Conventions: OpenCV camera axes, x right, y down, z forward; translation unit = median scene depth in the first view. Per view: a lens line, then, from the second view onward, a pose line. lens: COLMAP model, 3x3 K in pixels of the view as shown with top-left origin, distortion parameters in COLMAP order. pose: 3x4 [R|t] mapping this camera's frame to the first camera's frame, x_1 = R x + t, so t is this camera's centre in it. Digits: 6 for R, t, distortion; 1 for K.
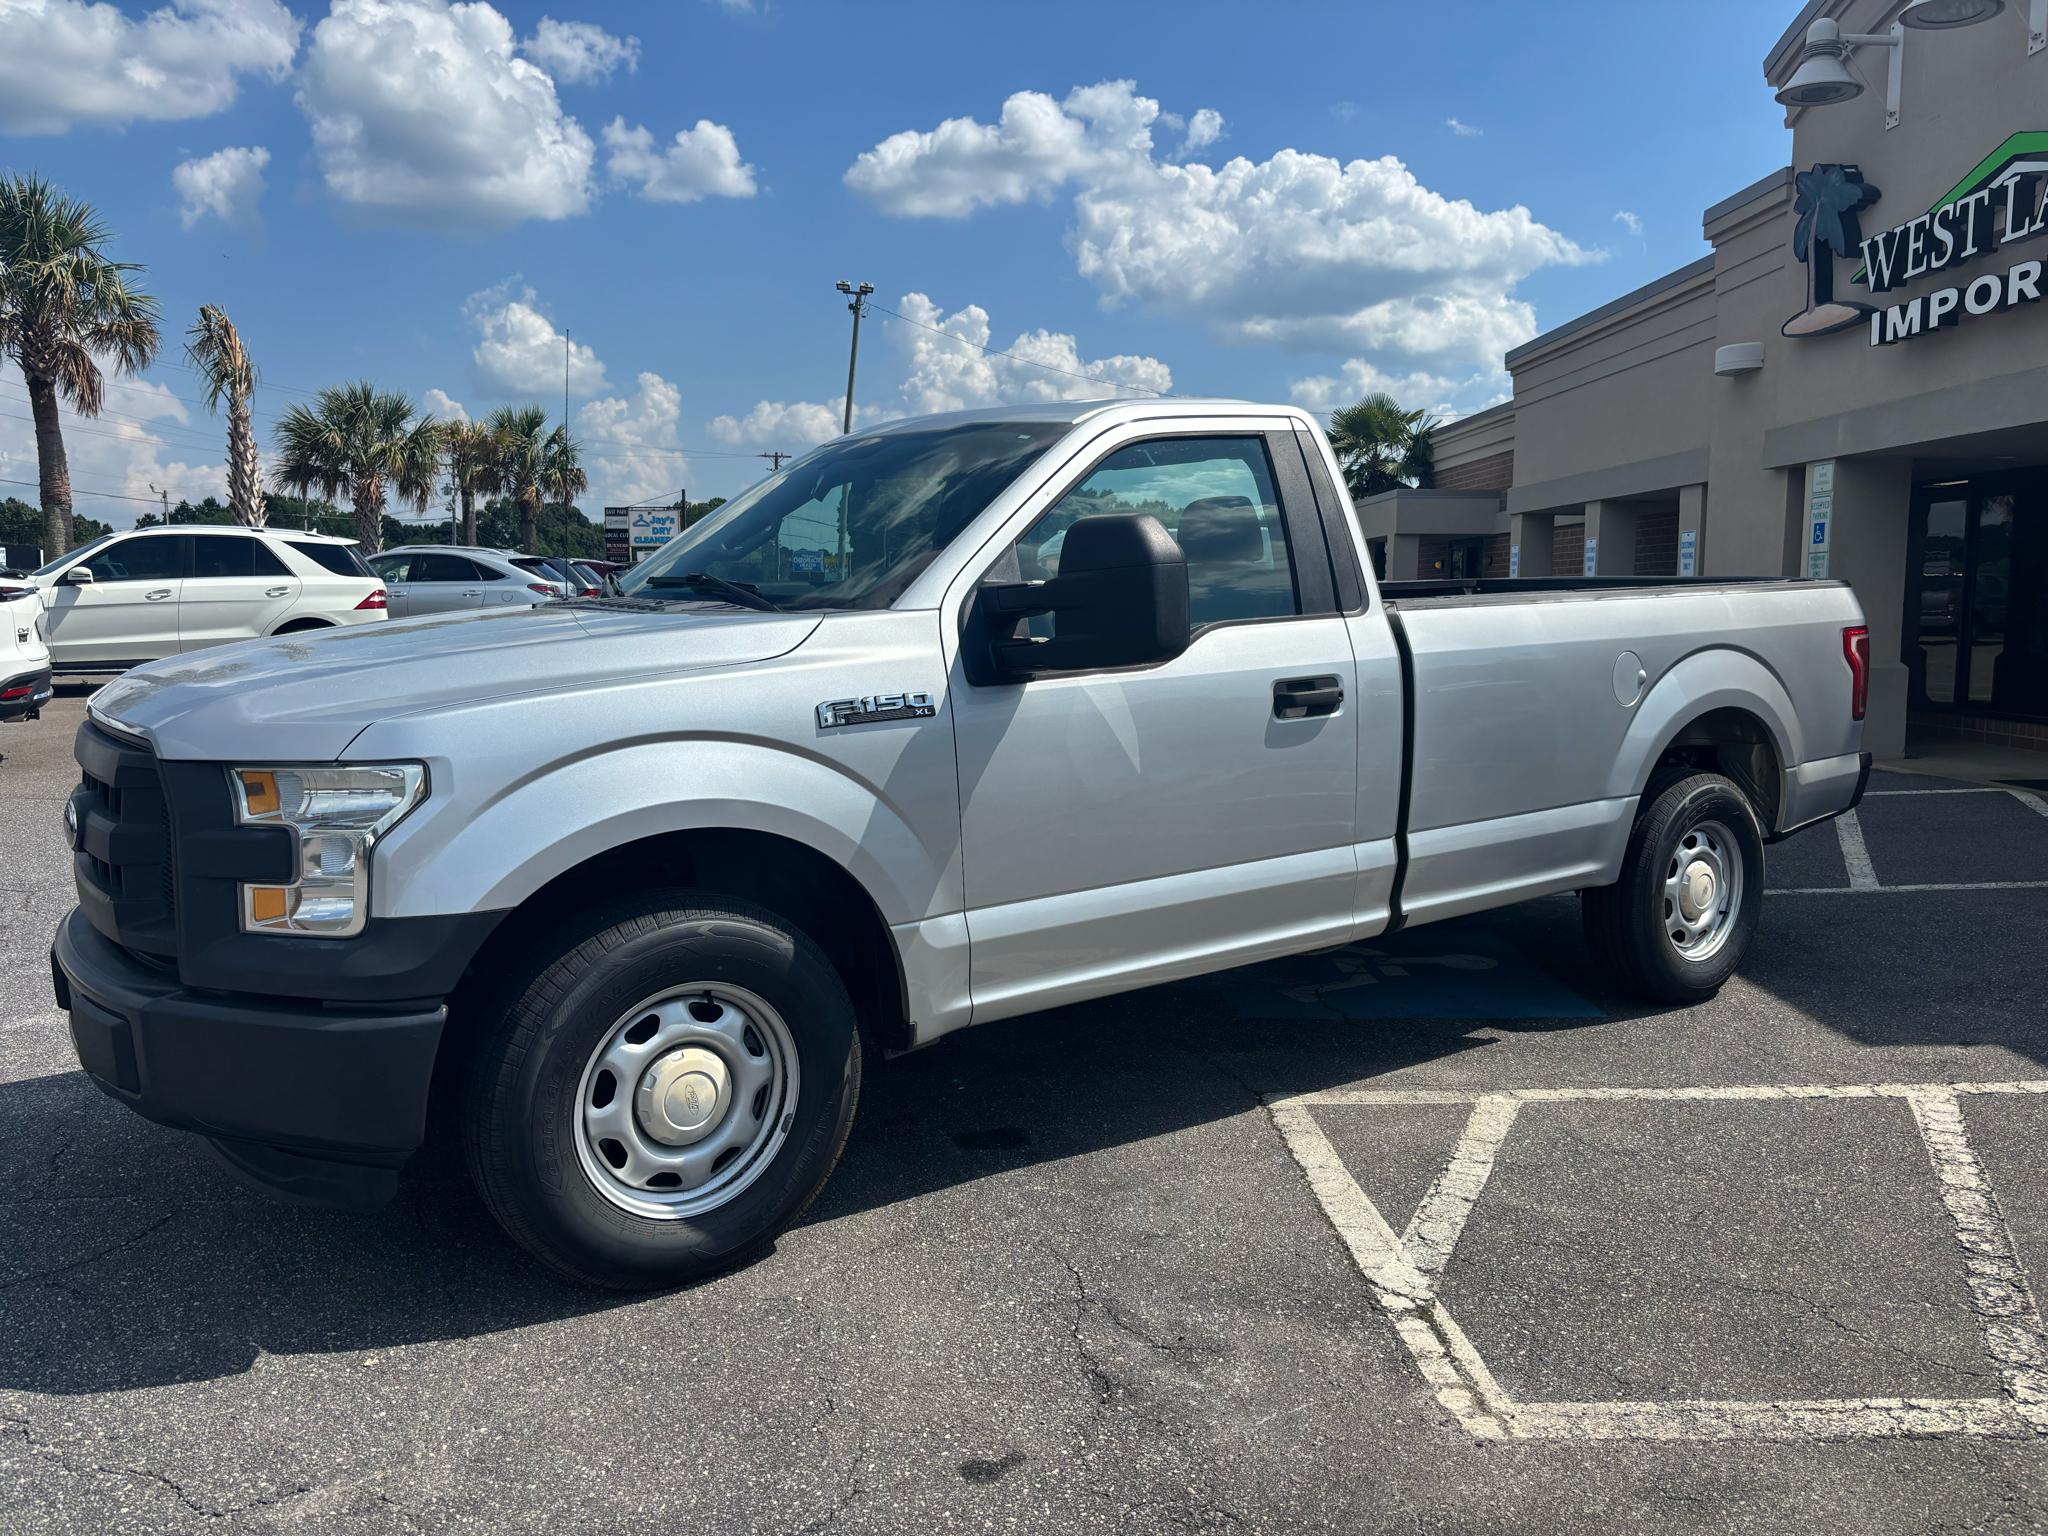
lens RADIAL K [[1553.4, 0, 1039.6], [0, 1553.4, 764.4], [0, 0, 1]] dist [0.037618, -0.042379]
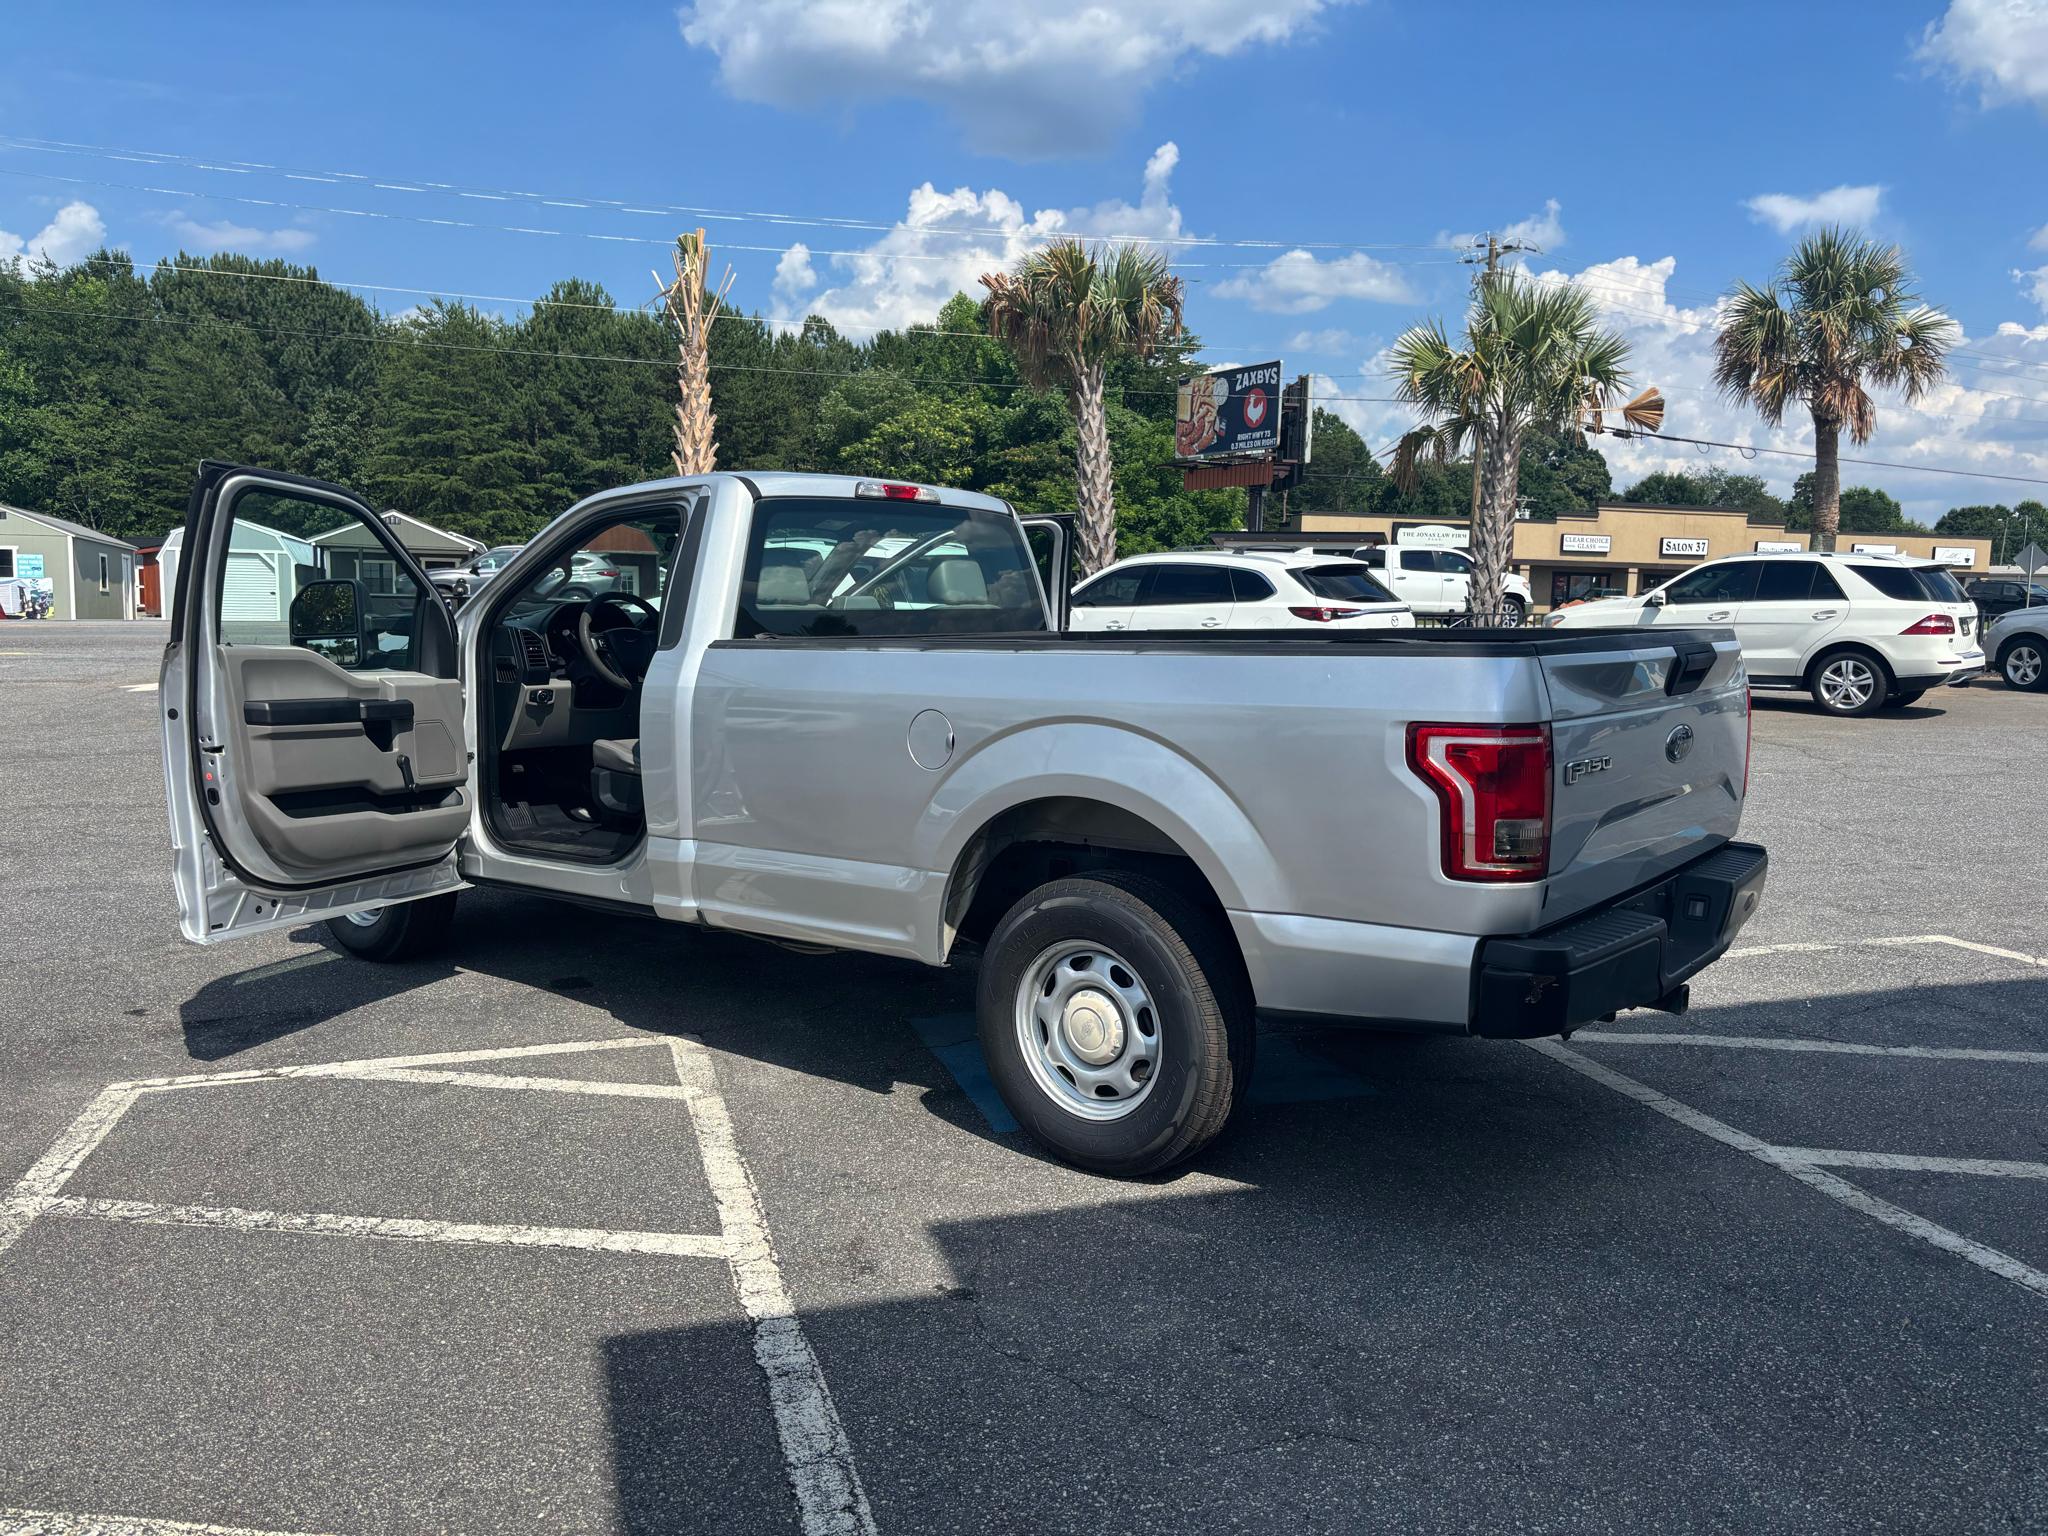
lens RADIAL K [[1553.4, 0, 1037.1], [0, 1553.4, 789.8], [0, 0, 1]] dist [0.037618, -0.042379]
pose [[0.273938, 0.126234, -0.953427, 0.656003], [-0.120979, 0.987997, 0.096052, -0.062832], [0.954108, 0.089032, 0.285922, 0.425426]]
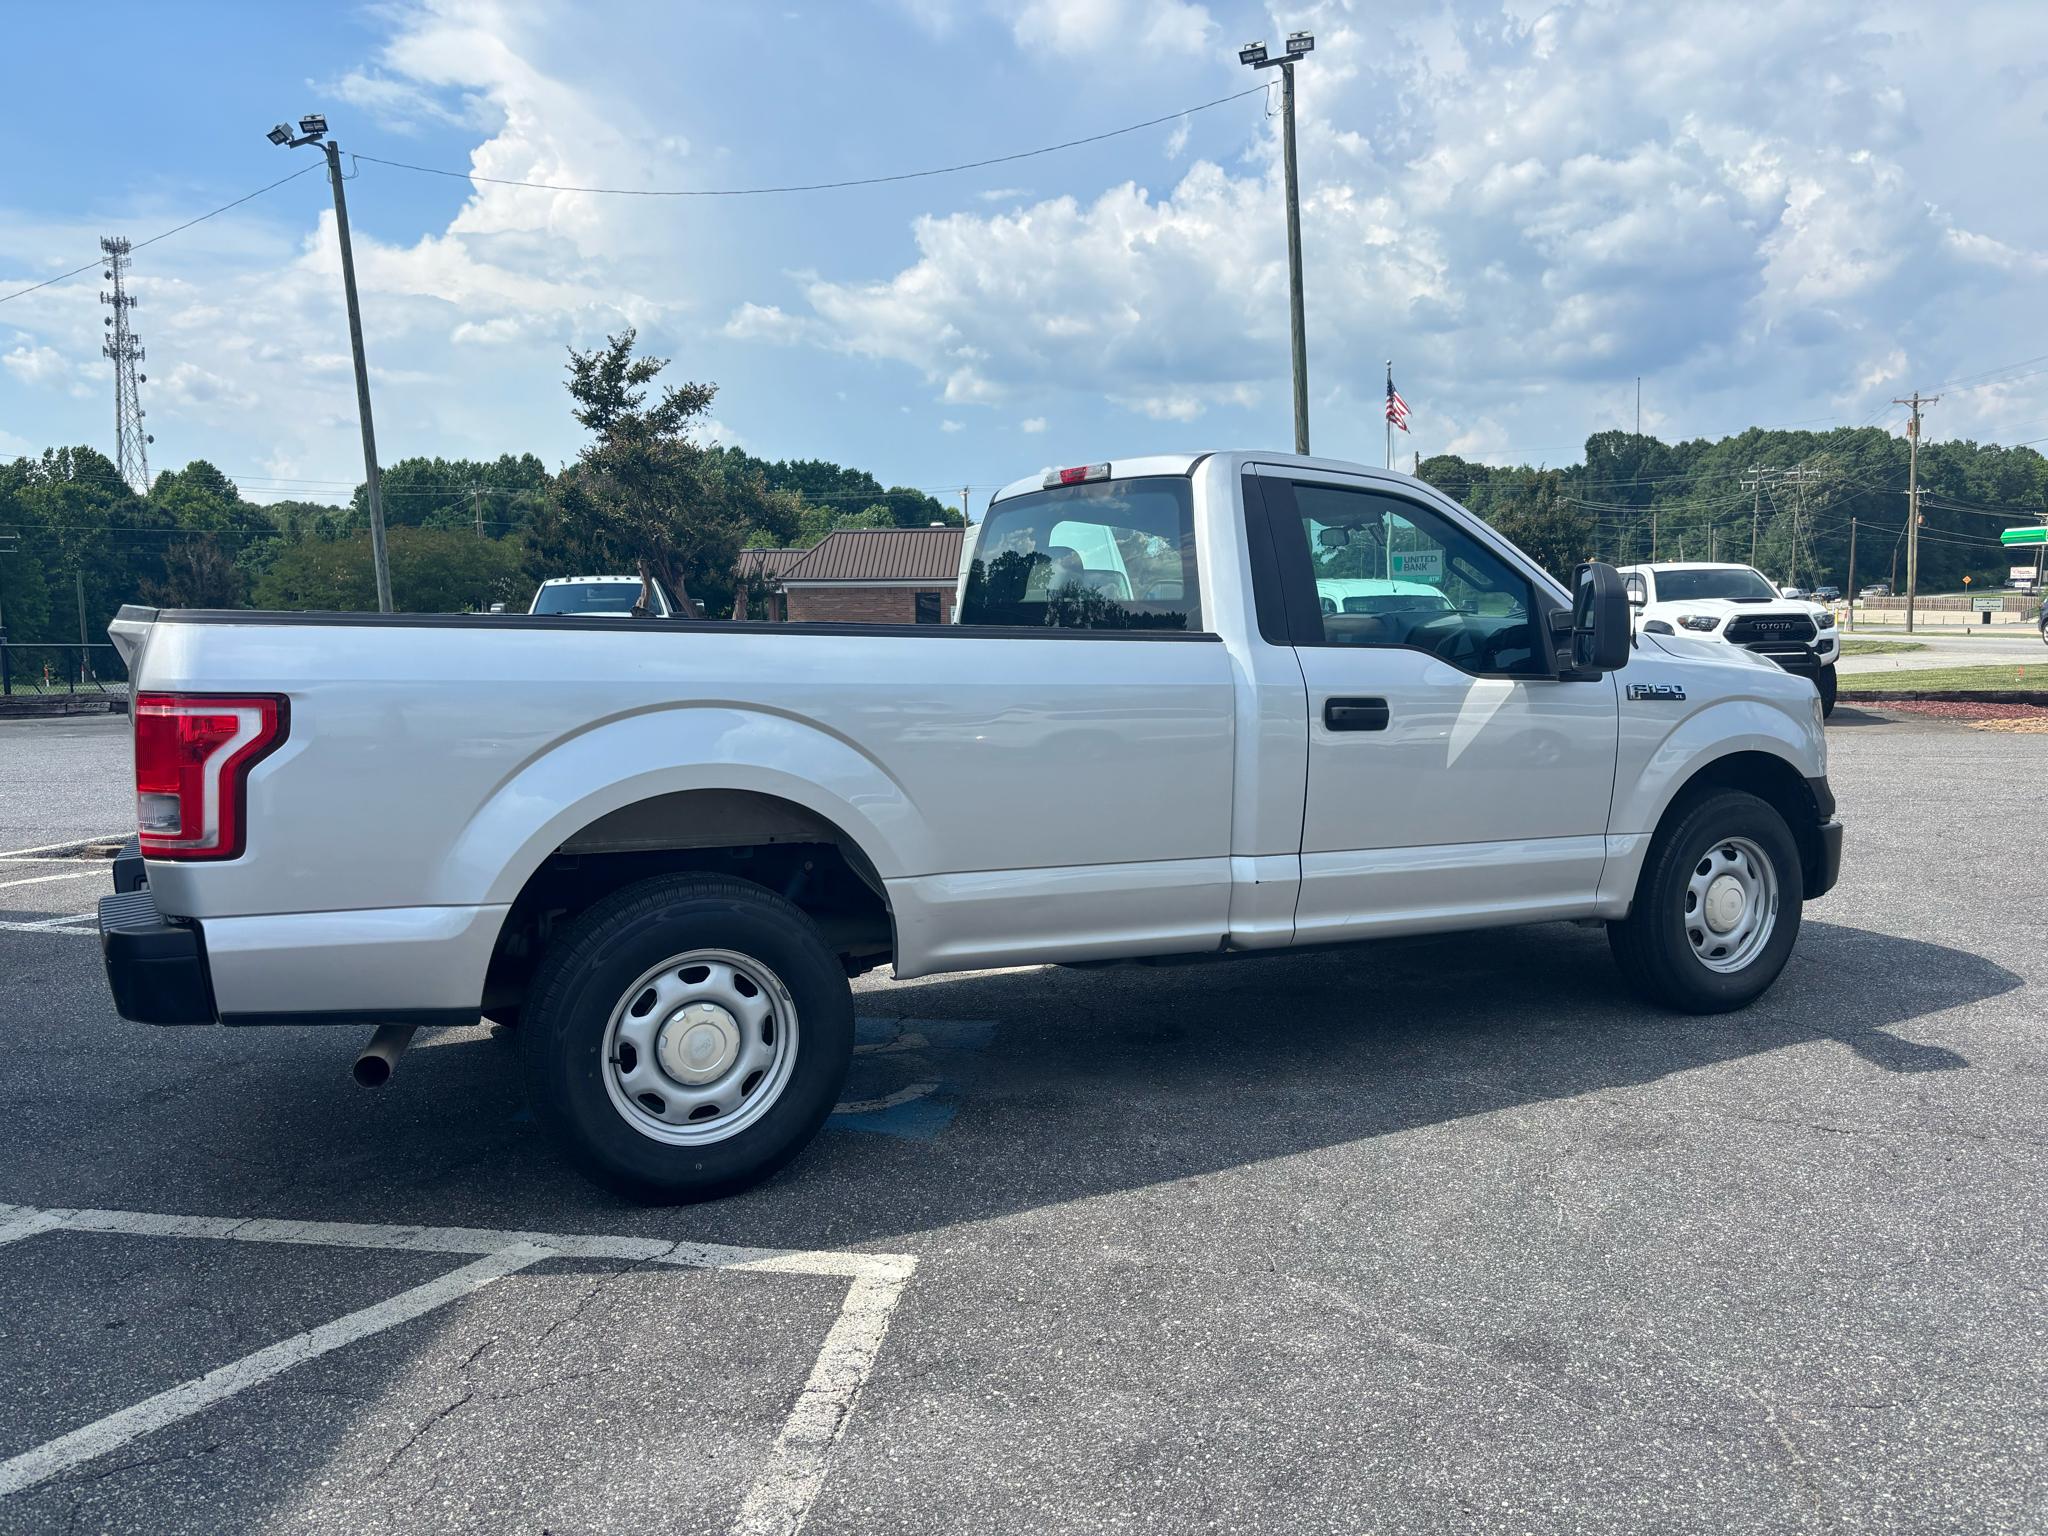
lens RADIAL K [[1553.4, 0, 1037.7], [0, 1553.4, 762.0], [0, 0, 1]] dist [0.037618, -0.042379]
pose [[-0.988886, -0.014239, 0.147993, -0.028248], [0.017665, 0.977100, 0.212047, -0.131429], [-0.147624, 0.212304, -0.965989, 1.108618]]
